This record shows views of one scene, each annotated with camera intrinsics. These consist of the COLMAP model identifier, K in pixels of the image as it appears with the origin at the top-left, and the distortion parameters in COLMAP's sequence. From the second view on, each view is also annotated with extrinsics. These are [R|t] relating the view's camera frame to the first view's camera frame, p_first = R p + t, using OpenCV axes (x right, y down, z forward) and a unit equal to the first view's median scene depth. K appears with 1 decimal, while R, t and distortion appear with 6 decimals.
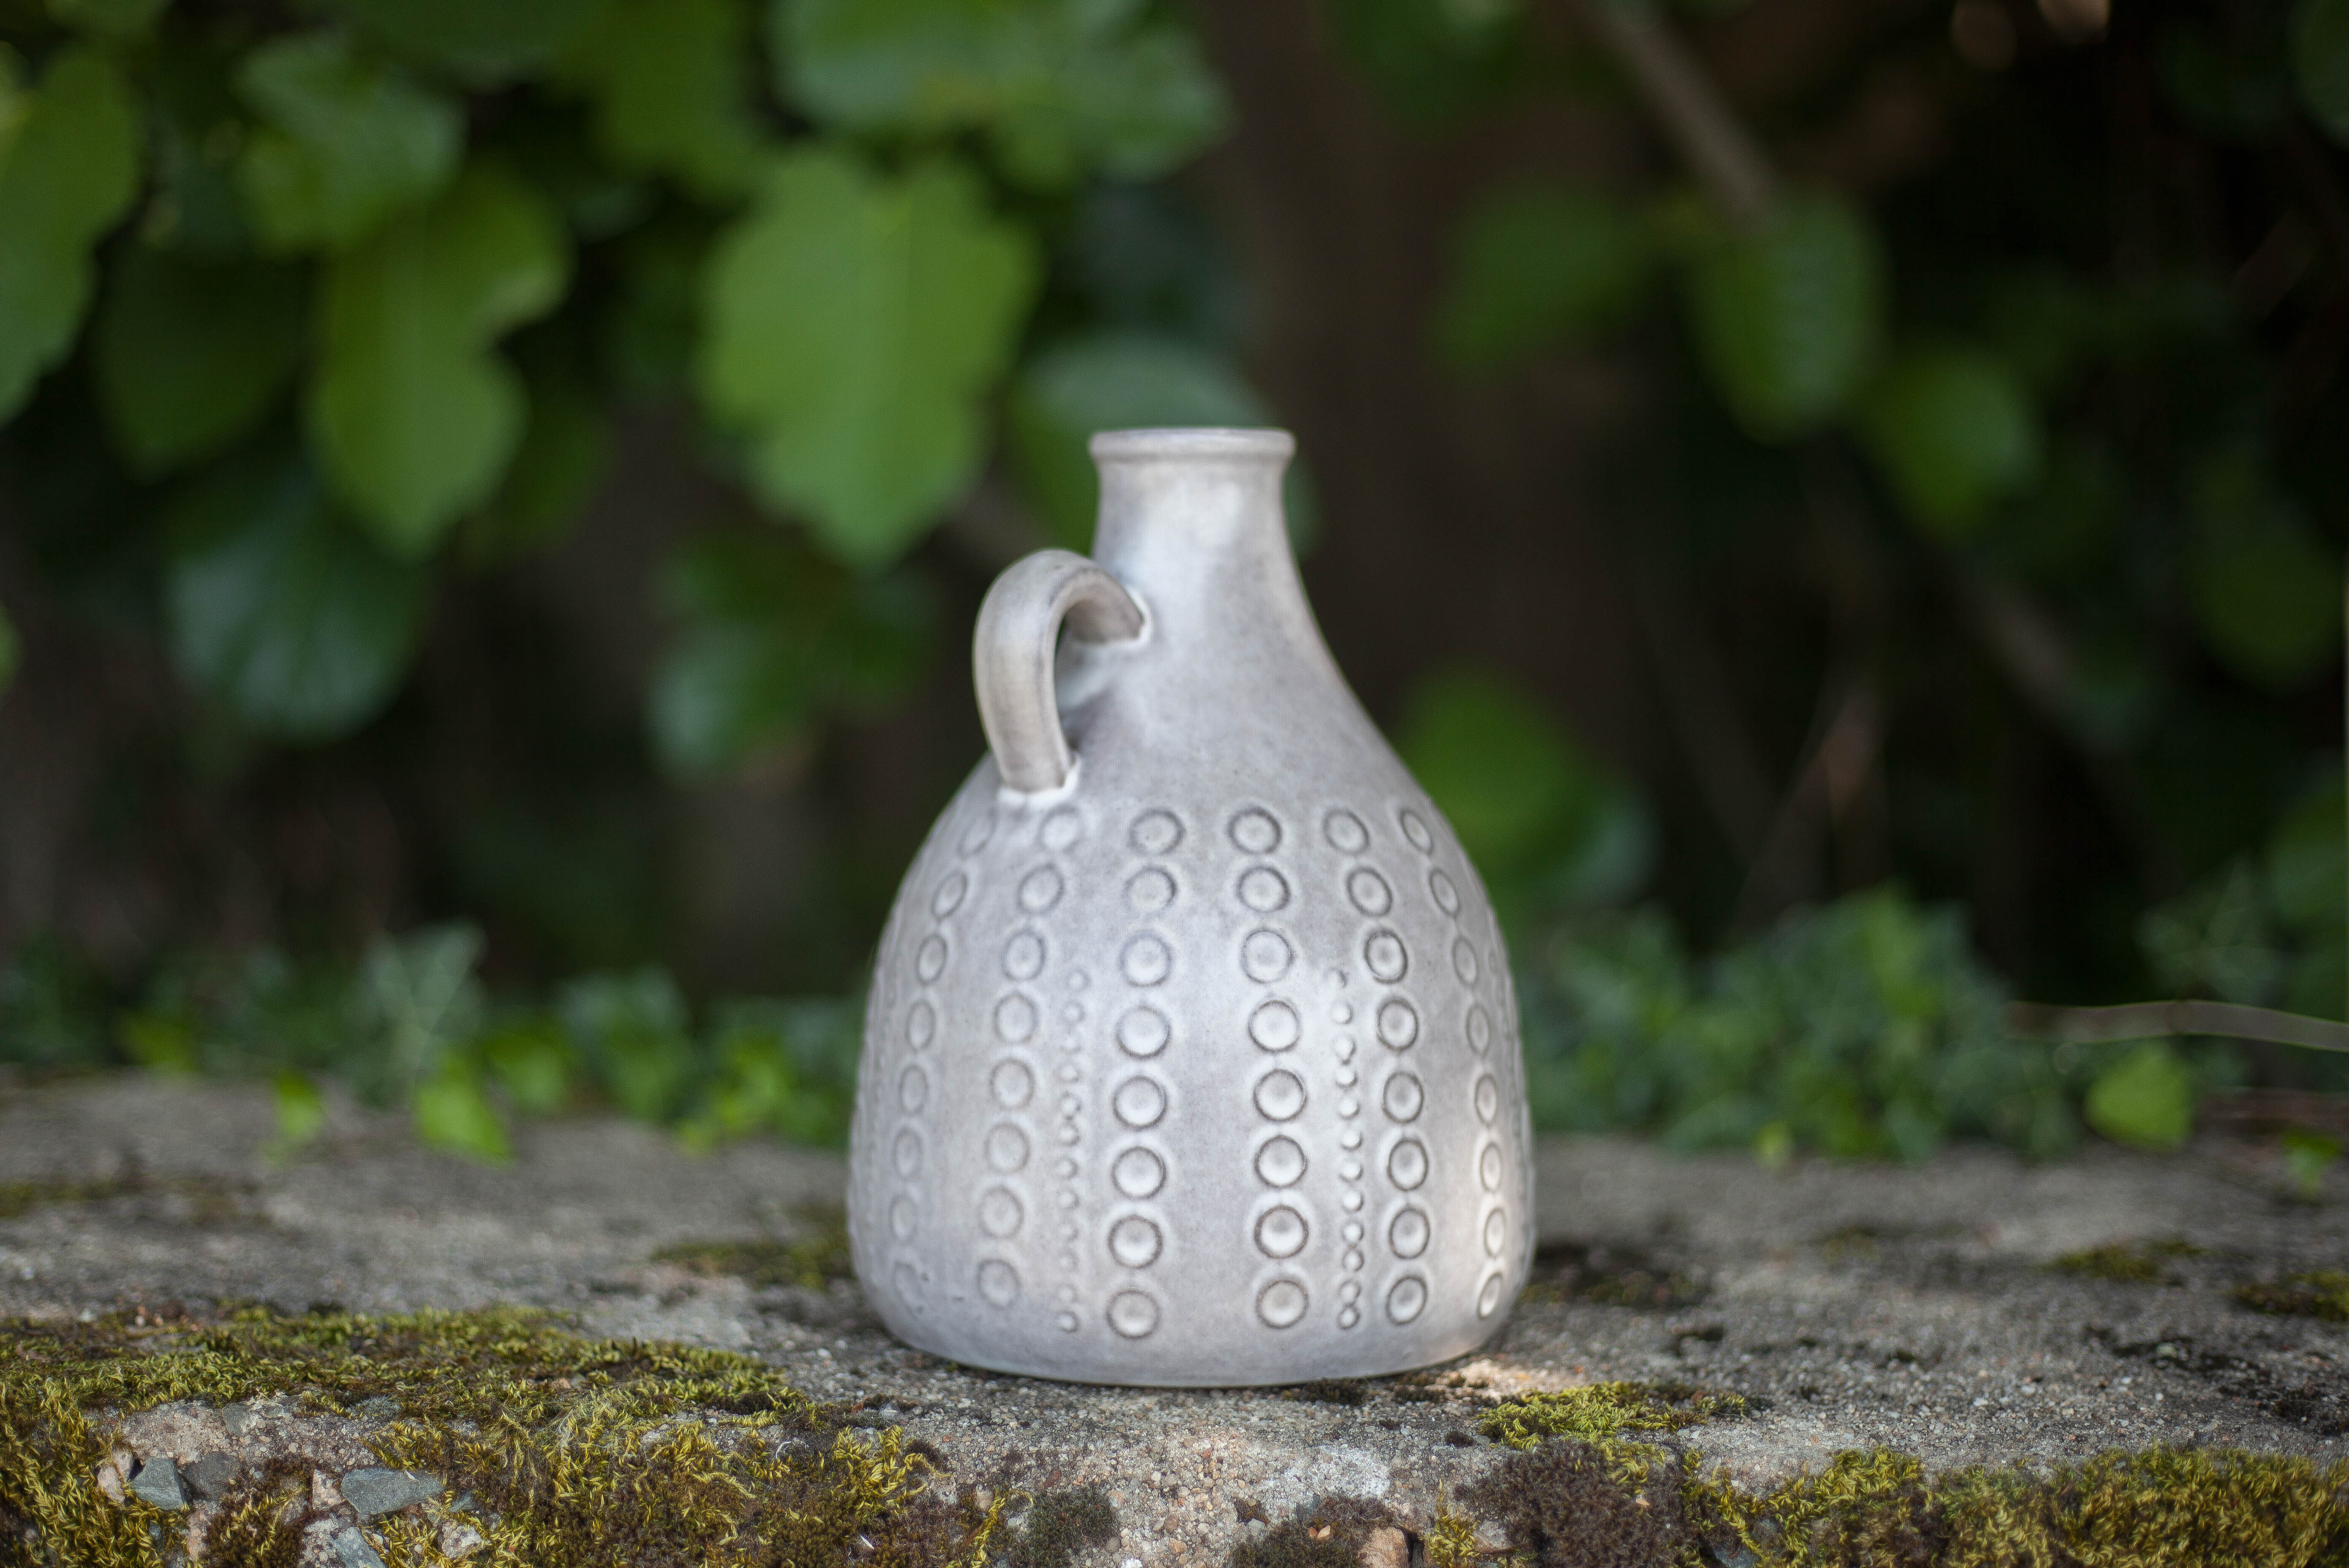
lens RADIAL K [[3462.3, 0, 1174.5], [0, 3462.3, 784.0], [0, 0, 1]] dist [-0.123808, -0.022449]
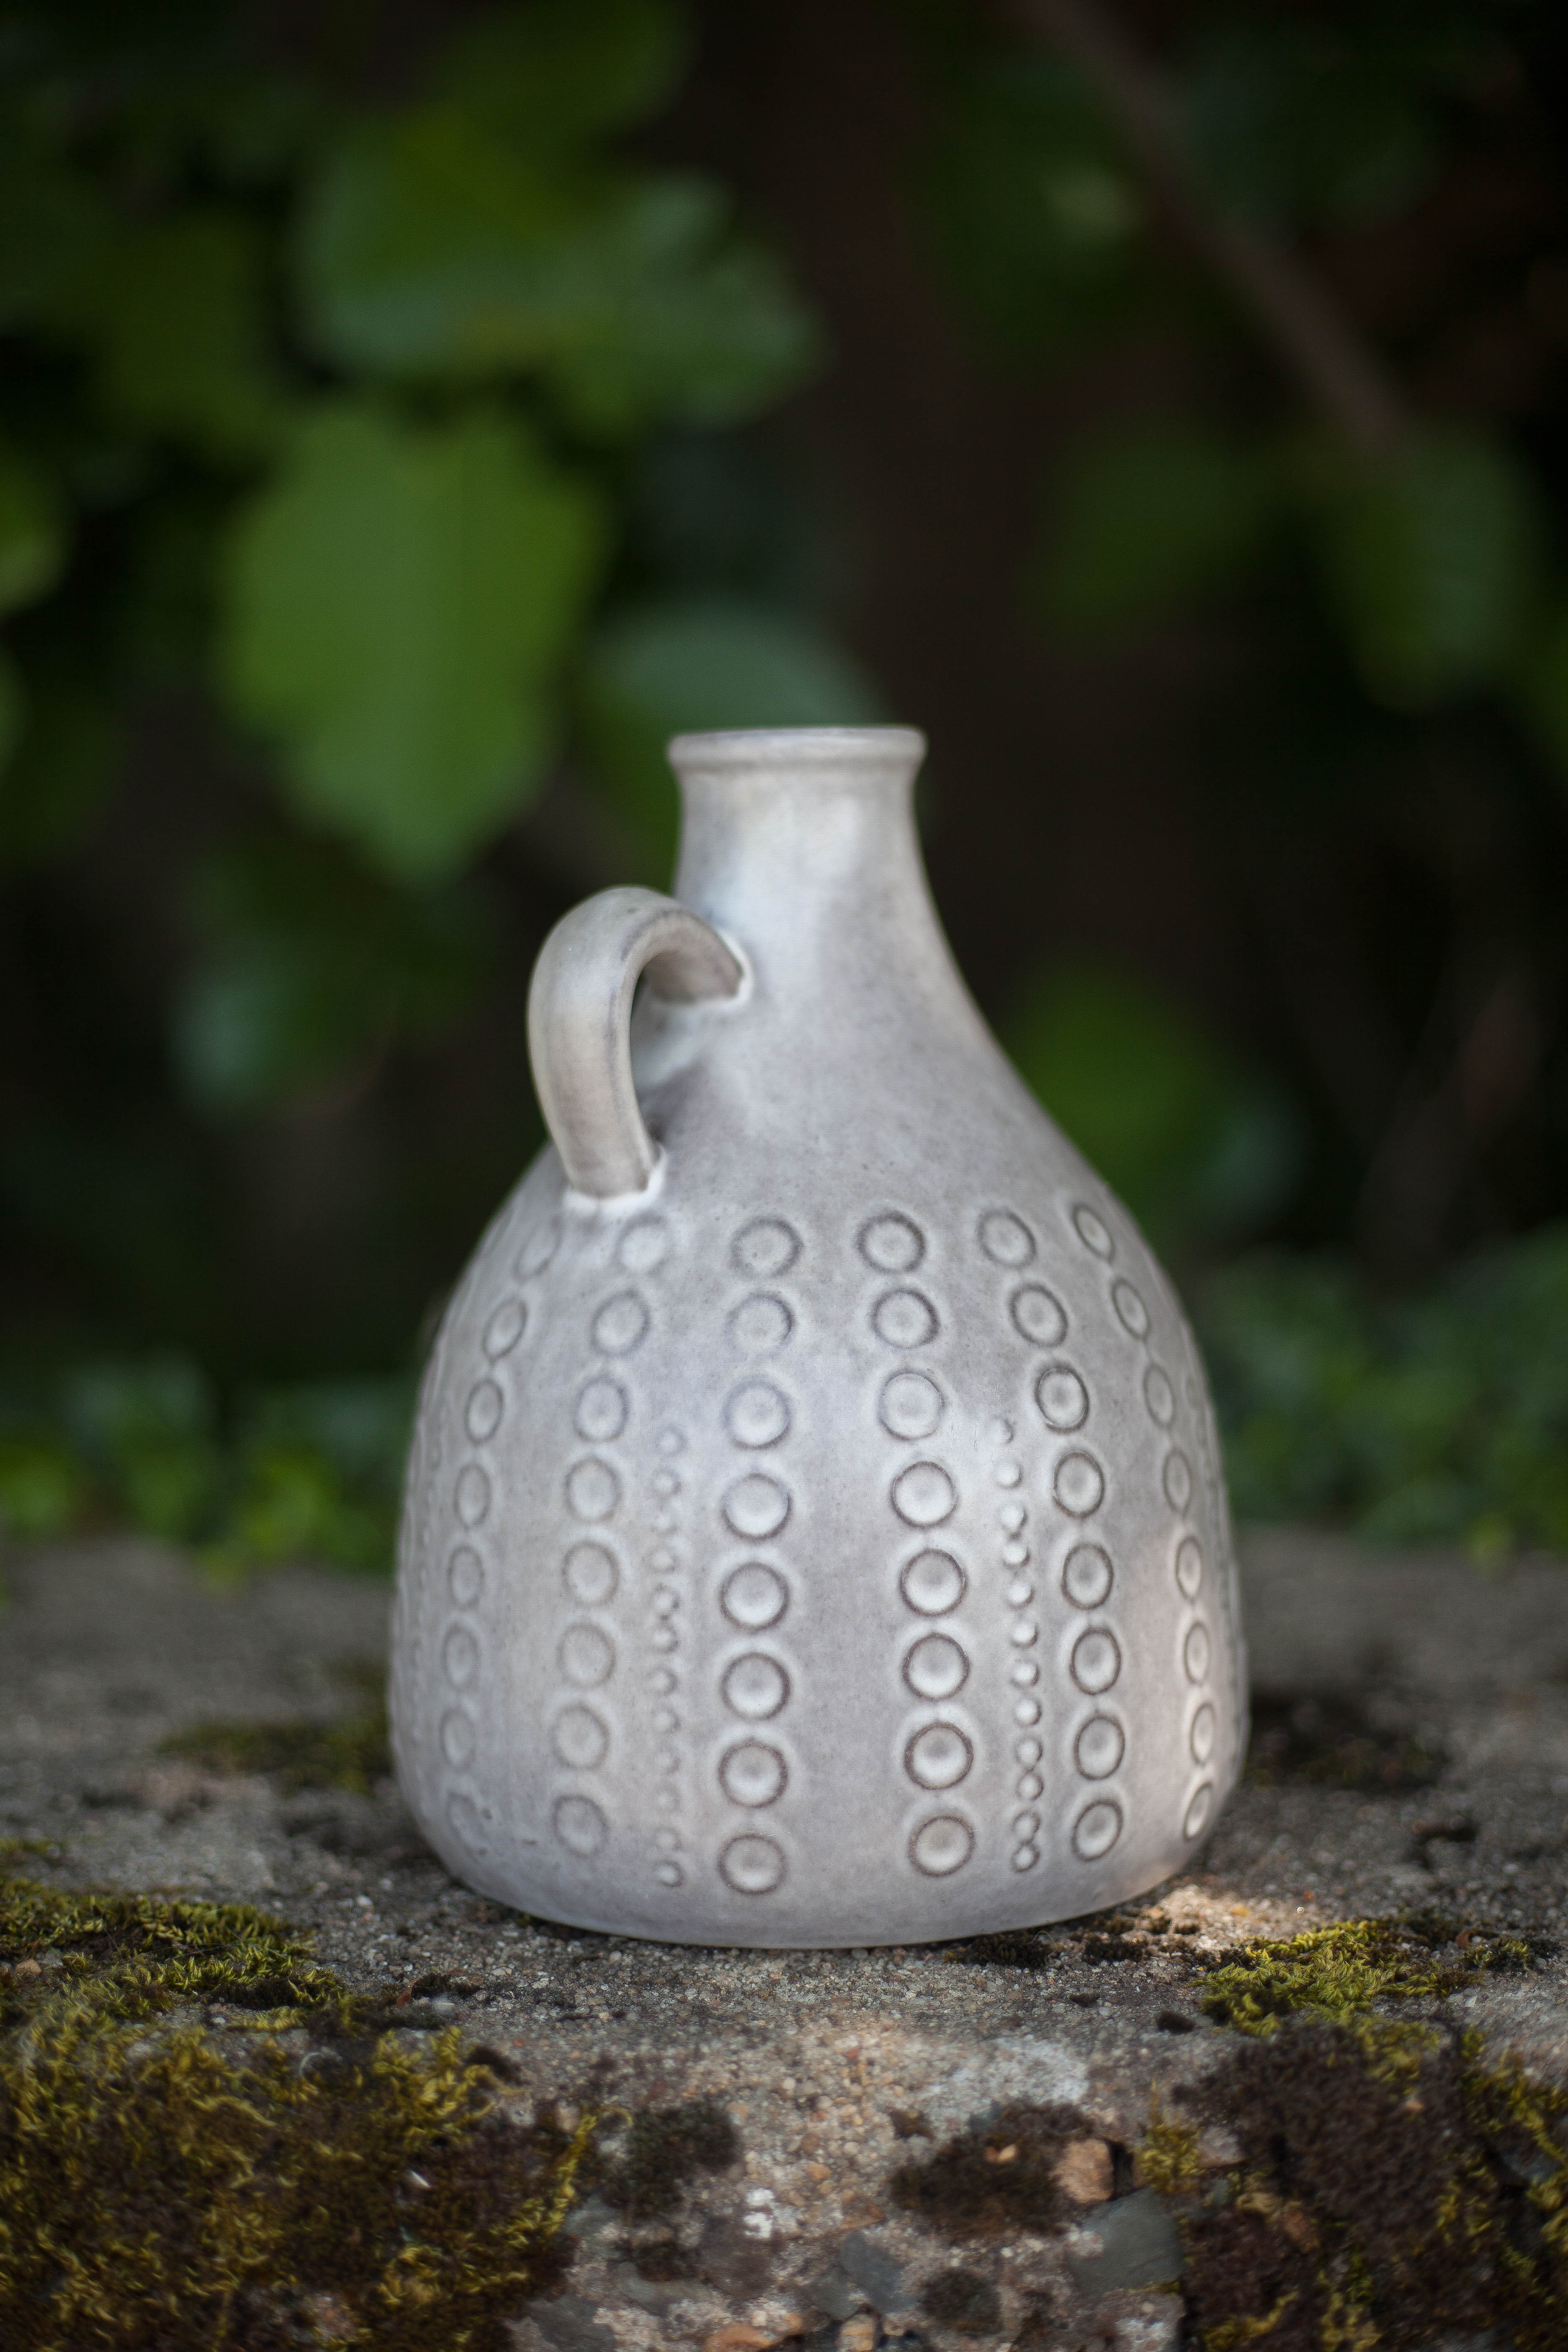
lens RADIAL K [[3466.9, 0, 797.6], [0, 3466.9, 1146.9], [0, 0, 1]] dist [-0.123808, -0.022449]
pose [[0.999615, -0.024546, 0.012938, -0.007916], [0.024154, 0.999269, 0.029639, -0.032950], [-0.013656, -0.029315, 0.999477, 0.222618]]
